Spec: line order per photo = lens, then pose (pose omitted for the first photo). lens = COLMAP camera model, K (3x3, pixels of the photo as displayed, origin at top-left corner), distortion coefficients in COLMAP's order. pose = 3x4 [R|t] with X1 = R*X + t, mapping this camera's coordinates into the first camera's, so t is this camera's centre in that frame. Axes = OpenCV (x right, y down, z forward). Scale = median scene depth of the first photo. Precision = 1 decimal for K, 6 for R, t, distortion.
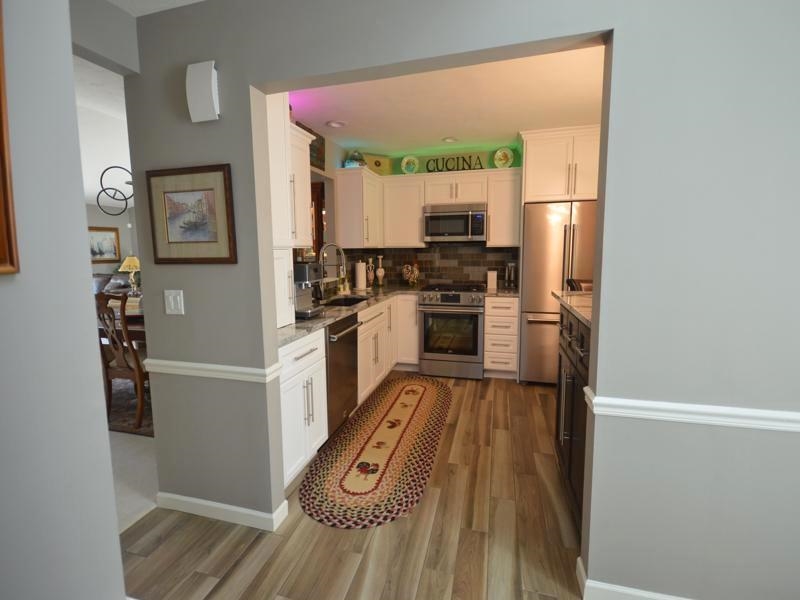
lens RADIAL K [[368.7, 0, 394.9], [0, 368.7, 294.4], [0, 0, 1]] dist [0.004667, 0.000304]
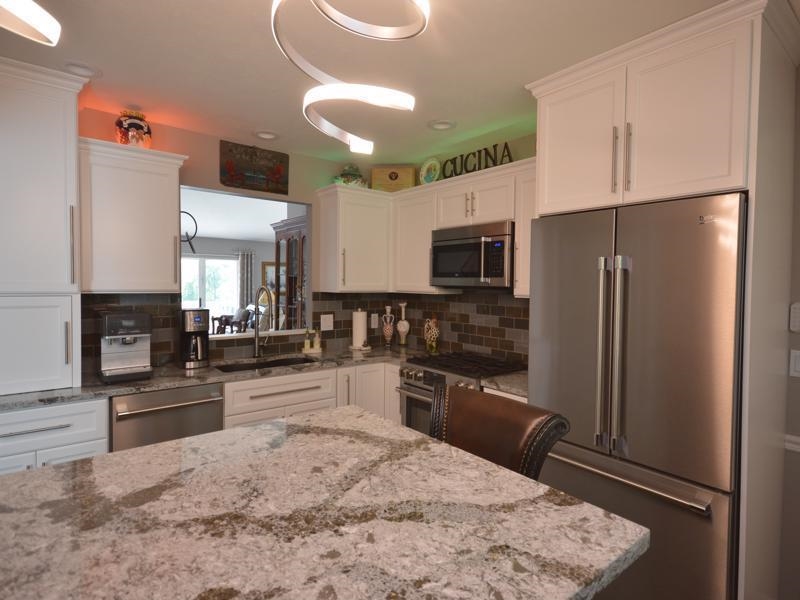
lens RADIAL K [[429.5, 0, 398.4], [0, 429.5, 298.5], [0, 0, 1]] dist [0.013561, -0.002900]
pose [[0.802530, 0.042976, -0.595062, 0.486860], [-0.095109, 0.993863, -0.056491, -0.072502], [0.588982, 0.101932, 0.801692, 0.367587]]
